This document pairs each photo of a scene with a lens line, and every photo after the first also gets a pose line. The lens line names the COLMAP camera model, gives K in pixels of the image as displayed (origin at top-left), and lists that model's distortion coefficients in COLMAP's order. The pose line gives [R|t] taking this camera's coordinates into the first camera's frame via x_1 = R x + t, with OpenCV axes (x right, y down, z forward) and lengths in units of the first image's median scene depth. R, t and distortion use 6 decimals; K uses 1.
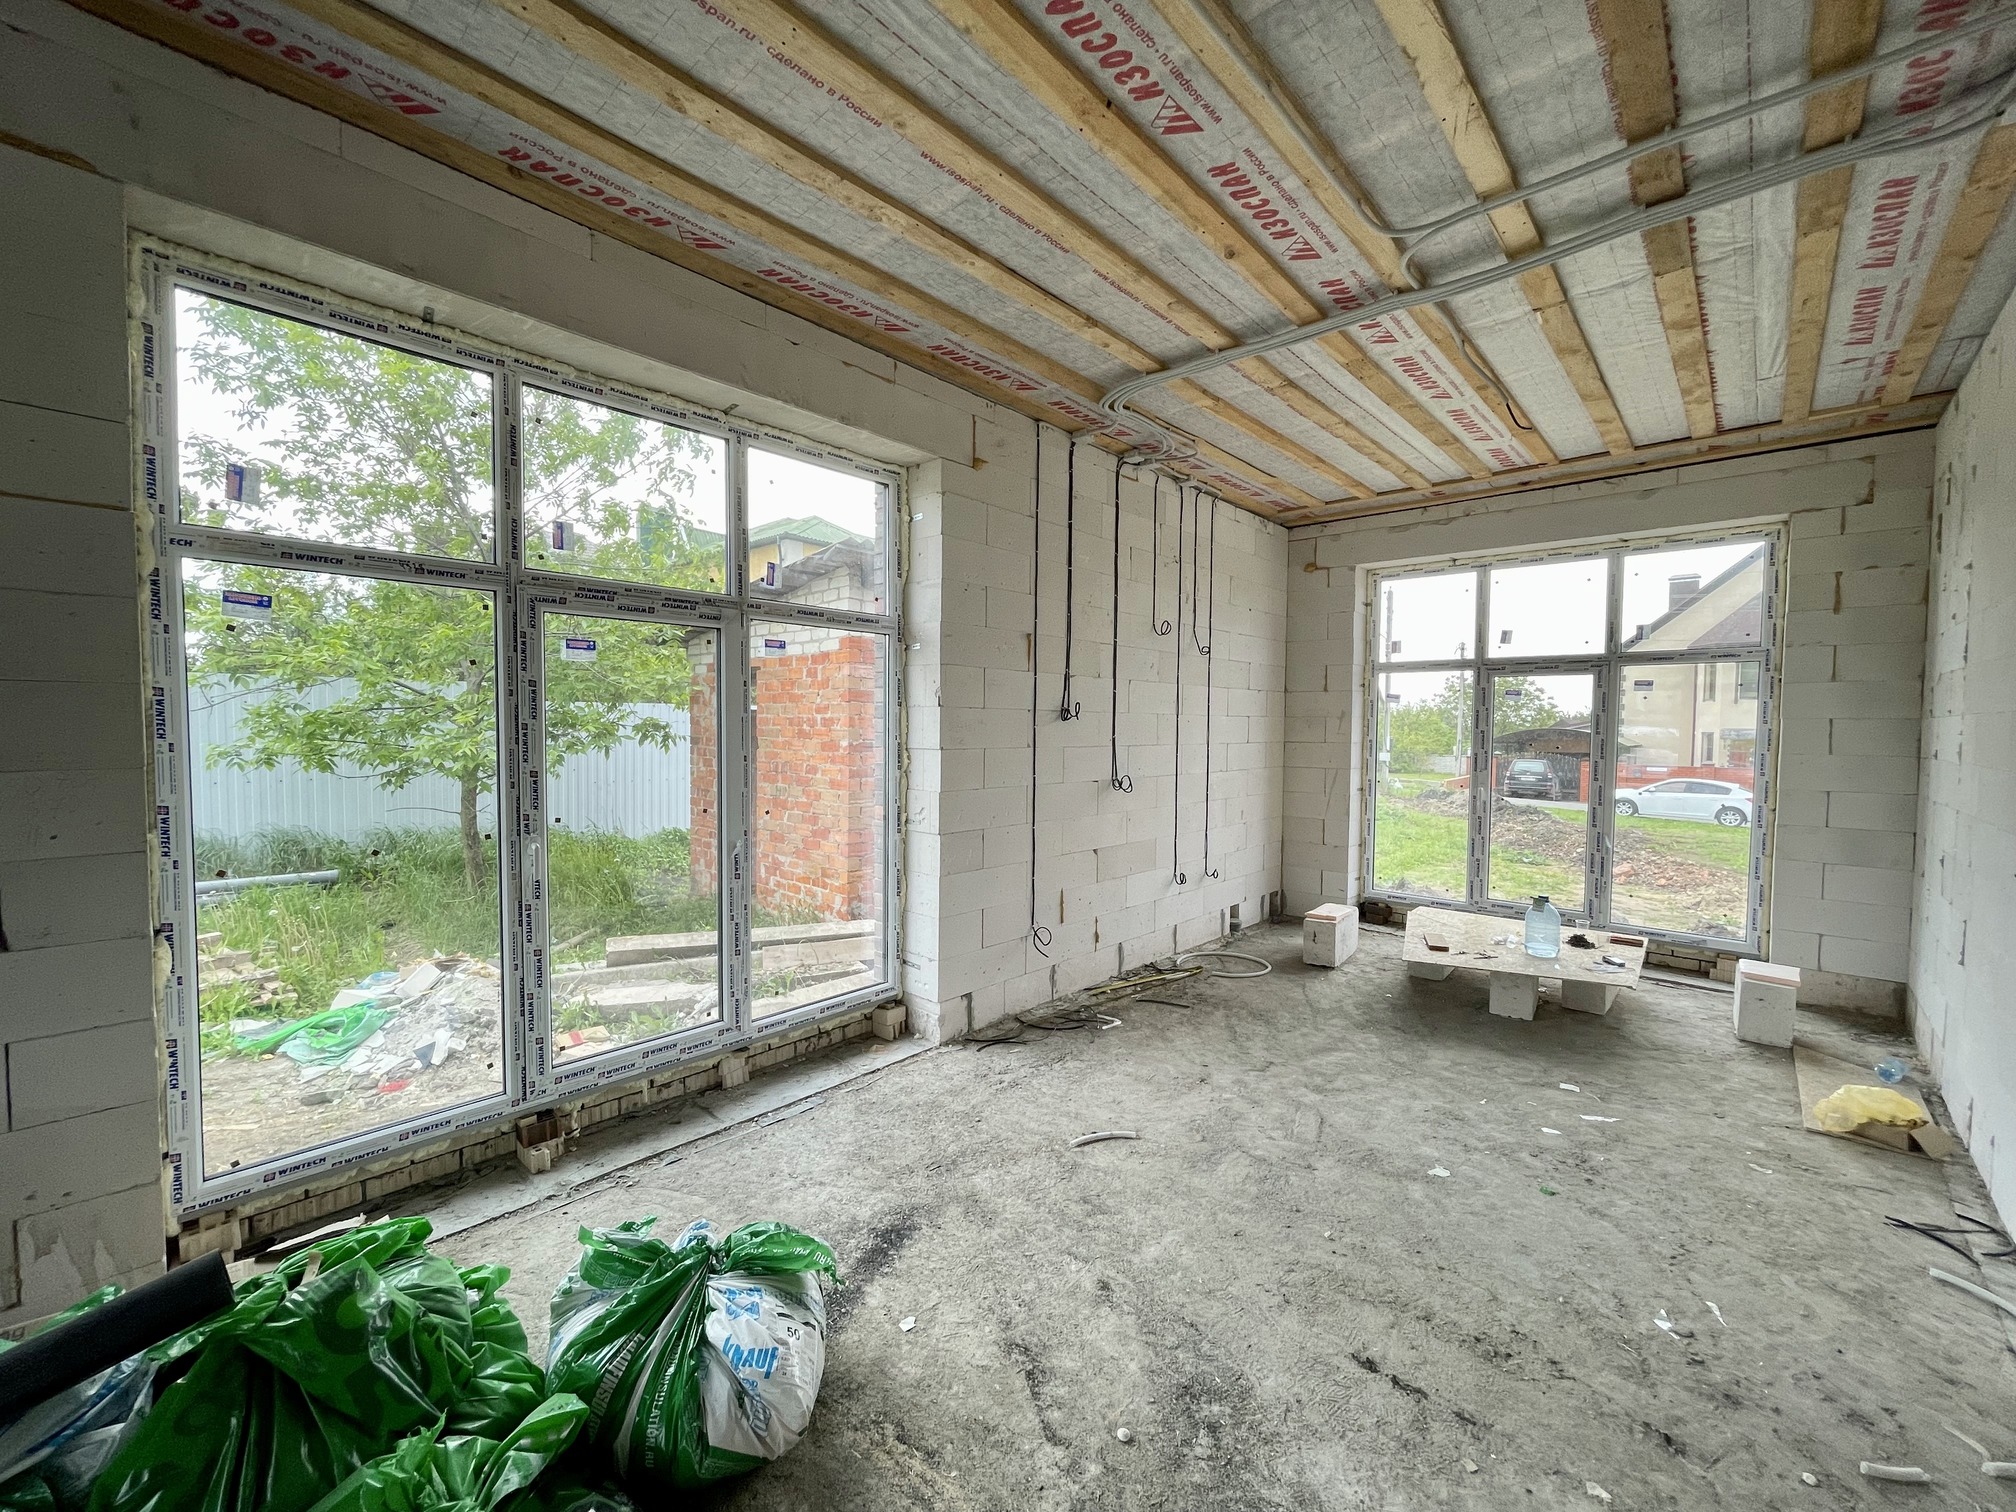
lens RADIAL K [[814.6, 0, 1005.7], [0, 814.6, 756.3], [0, 0, 1]] dist [-0.002175, -0.000133]
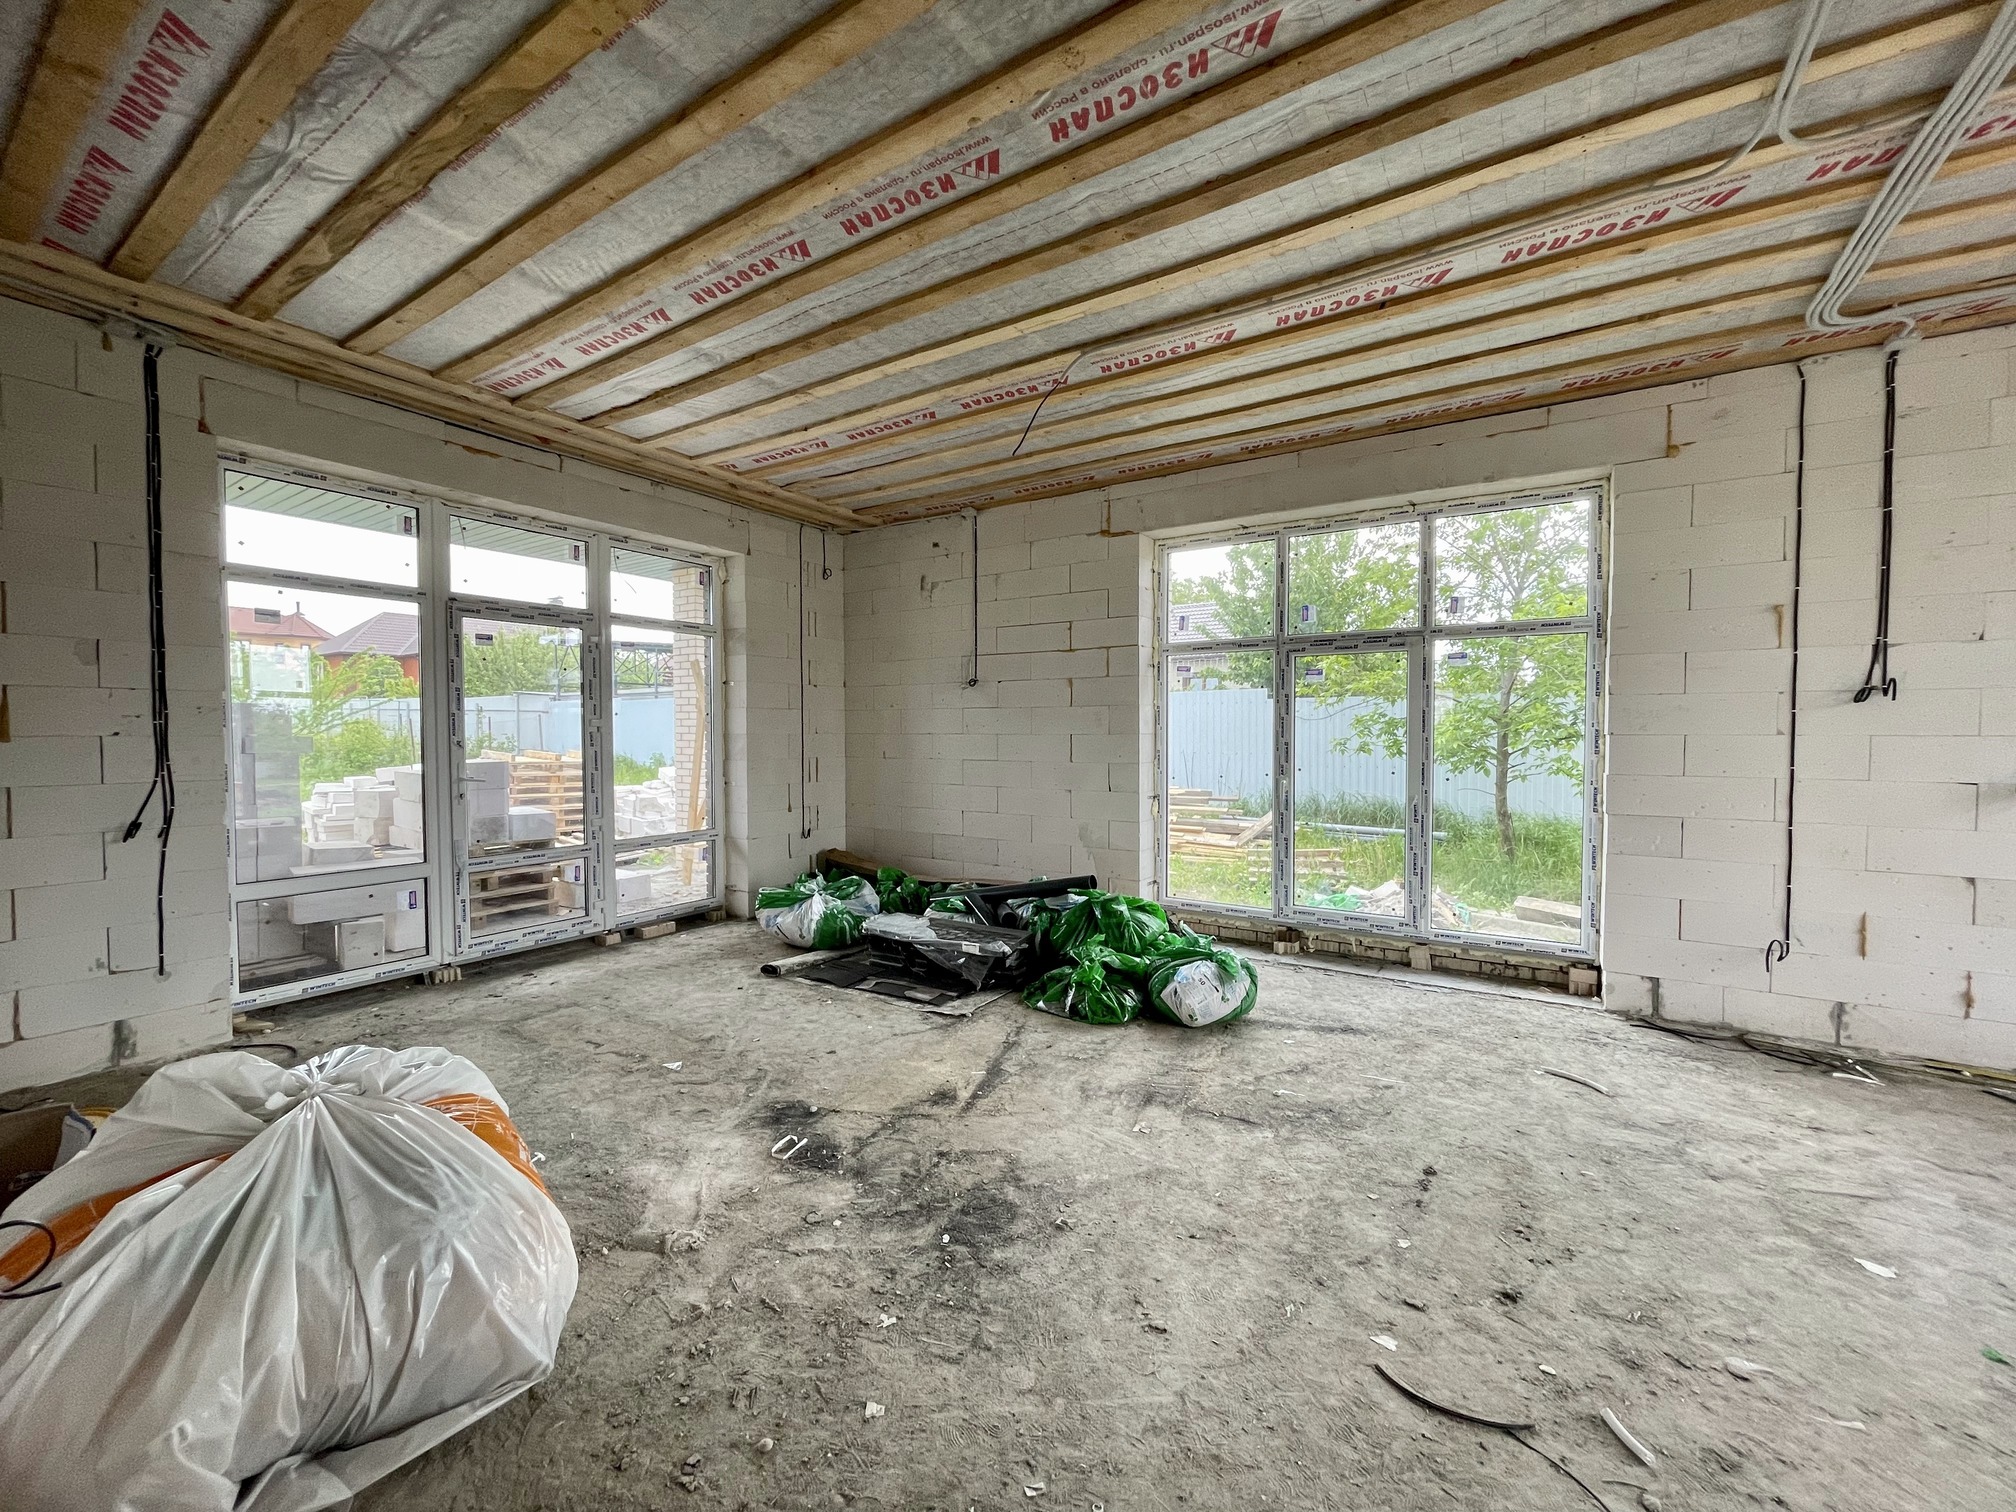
lens RADIAL K [[814.6, 0, 1005.7], [0, 814.6, 756.3], [0, 0, 1]] dist [-0.002175, -0.000133]
pose [[0.169887, 0.022033, -0.985217, 0.948886], [-0.039346, 0.999104, 0.015559, 0.040035], [0.984678, 0.036121, 0.170601, 0.033859]]
